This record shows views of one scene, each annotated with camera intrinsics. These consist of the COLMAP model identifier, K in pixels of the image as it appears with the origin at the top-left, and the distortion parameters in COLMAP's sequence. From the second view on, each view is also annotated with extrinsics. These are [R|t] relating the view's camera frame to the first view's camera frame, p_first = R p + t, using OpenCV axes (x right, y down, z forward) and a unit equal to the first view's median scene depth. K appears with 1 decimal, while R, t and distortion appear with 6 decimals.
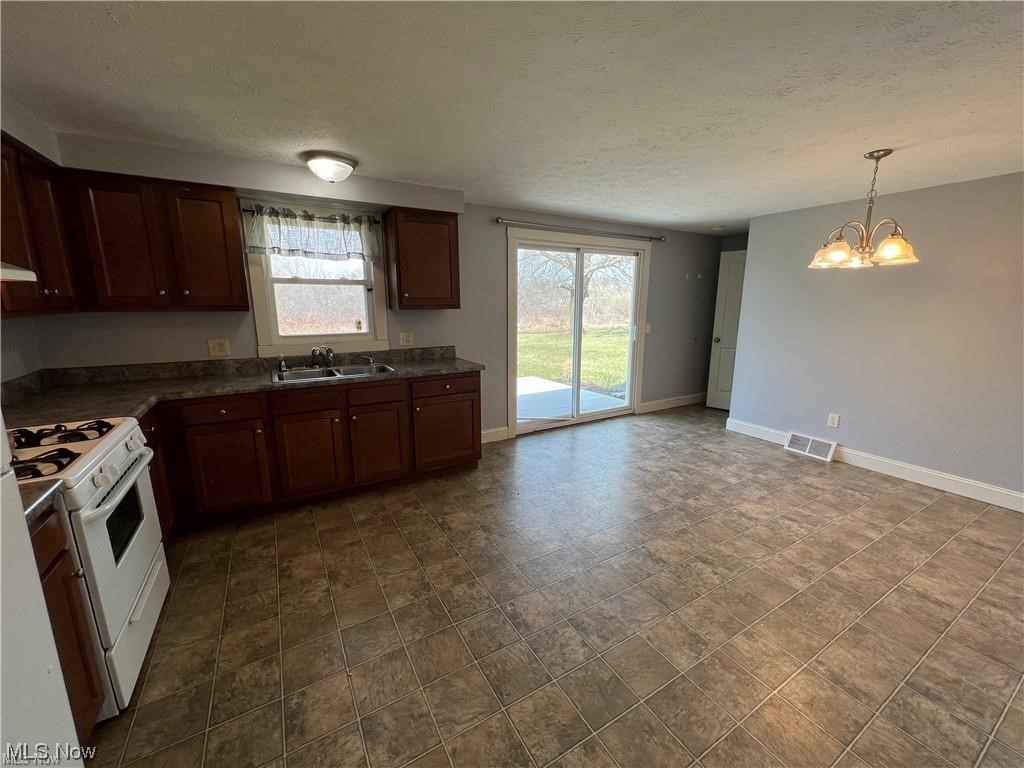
lens RADIAL K [[404.7, 0, 495.8], [0, 404.7, 380.6], [0, 0, 1]] dist [-0.001241, 0.000398]
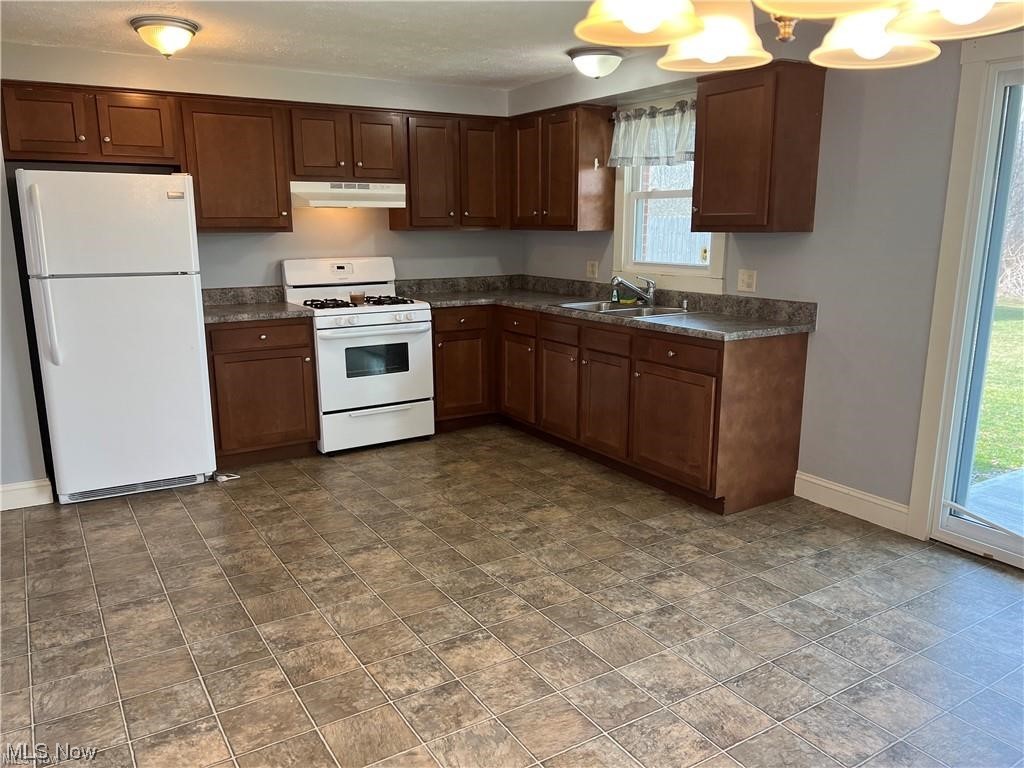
lens RADIAL K [[766.9, 0, 525.5], [0, 766.9, 387.9], [0, 0, 1]] dist [0.070235, -0.071290]
pose [[0.059678, 0.207817, -0.976345, 1.506294], [-0.200601, 0.960632, 0.192211, -0.170236], [0.977854, 0.184385, 0.099017, 0.936351]]
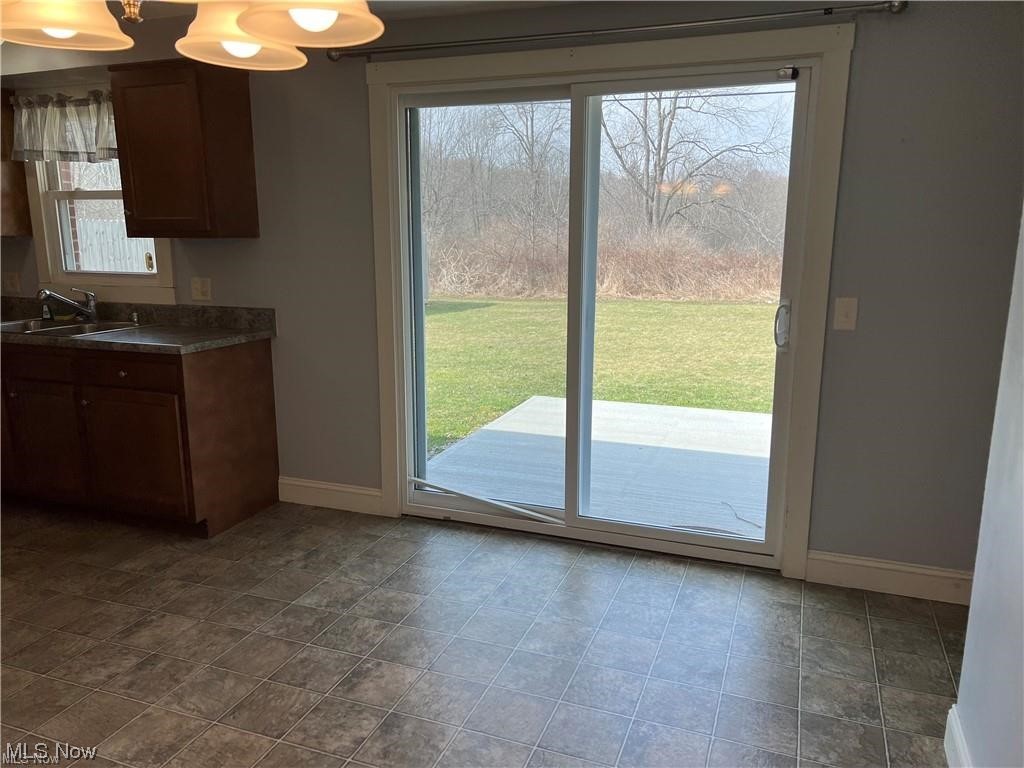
lens RADIAL K [[766.9, 0, 503.7], [0, 766.9, 392.9], [0, 0, 1]] dist [0.070235, -0.071290]
pose [[0.634587, 0.159254, -0.756266, 1.495815], [-0.151954, 0.985149, 0.079947, -0.175578], [0.757766, 0.064184, 0.649362, 0.962540]]
